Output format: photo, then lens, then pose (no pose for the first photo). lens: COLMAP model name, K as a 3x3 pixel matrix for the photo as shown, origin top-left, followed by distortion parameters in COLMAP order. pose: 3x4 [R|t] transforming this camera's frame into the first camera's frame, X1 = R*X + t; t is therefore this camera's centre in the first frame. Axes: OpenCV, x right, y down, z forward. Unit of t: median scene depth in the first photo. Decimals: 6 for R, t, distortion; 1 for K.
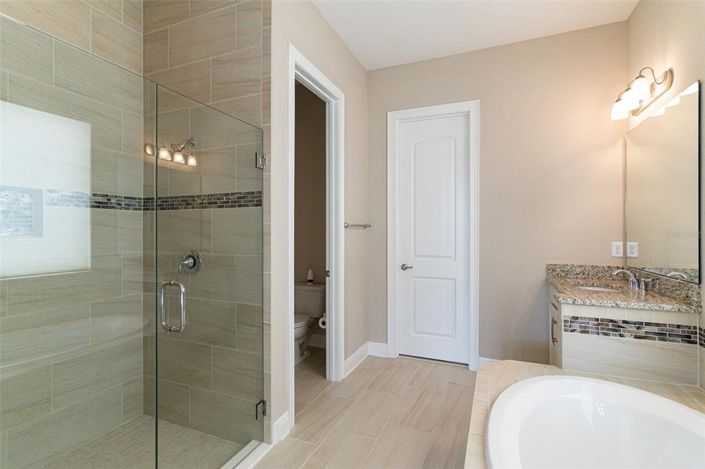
lens RADIAL K [[349.4, 0, 349.5], [0, 349.4, 233.4], [0, 0, 1]] dist [0.009616, 0.000628]
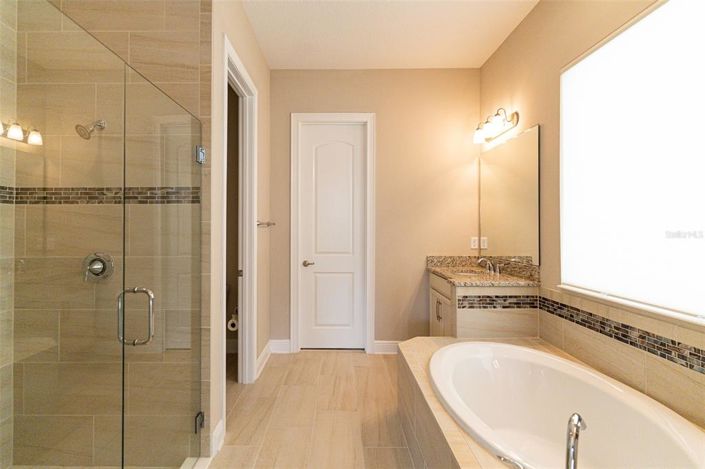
lens RADIAL K [[349.4, 0, 348.4], [0, 349.4, 229.1], [0, 0, 1]] dist [0.009616, 0.000628]
pose [[0.921762, -0.002073, 0.387750, -0.211242], [0.003736, 0.999987, -0.003536, -0.003413], [-0.387738, 0.004708, 0.921758, -0.011524]]
